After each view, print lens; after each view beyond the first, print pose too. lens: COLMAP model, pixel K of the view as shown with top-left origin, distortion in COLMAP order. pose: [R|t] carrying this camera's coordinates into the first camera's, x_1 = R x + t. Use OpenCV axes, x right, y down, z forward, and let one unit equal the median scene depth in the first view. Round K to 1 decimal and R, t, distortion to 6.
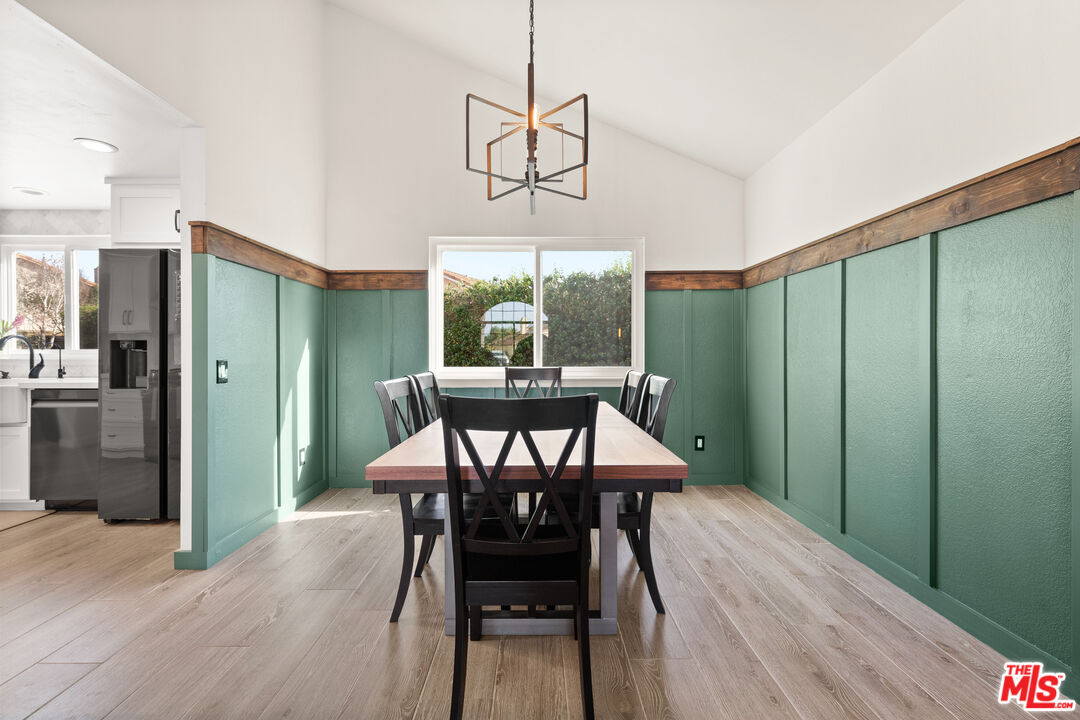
lens RADIAL K [[486.1, 0, 542.1], [0, 486.1, 355.4], [0, 0, 1]] dist [-0.002503, 0.000042]
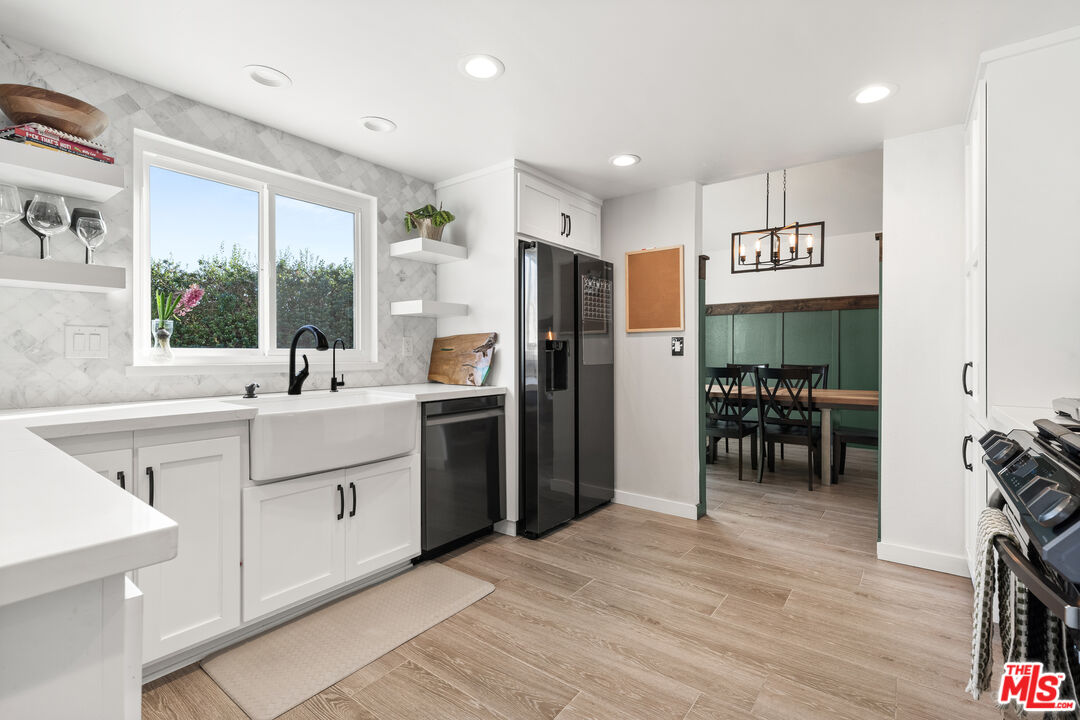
lens RADIAL K [[486.1, 0, 542.2], [0, 486.1, 357.7], [0, 0, 1]] dist [-0.002503, 0.000042]
pose [[0.613745, -0.006747, 0.789476, -1.353160], [0.008453, 0.999962, 0.001975, 0.001014], [-0.789459, 0.005462, 0.613779, 0.351859]]
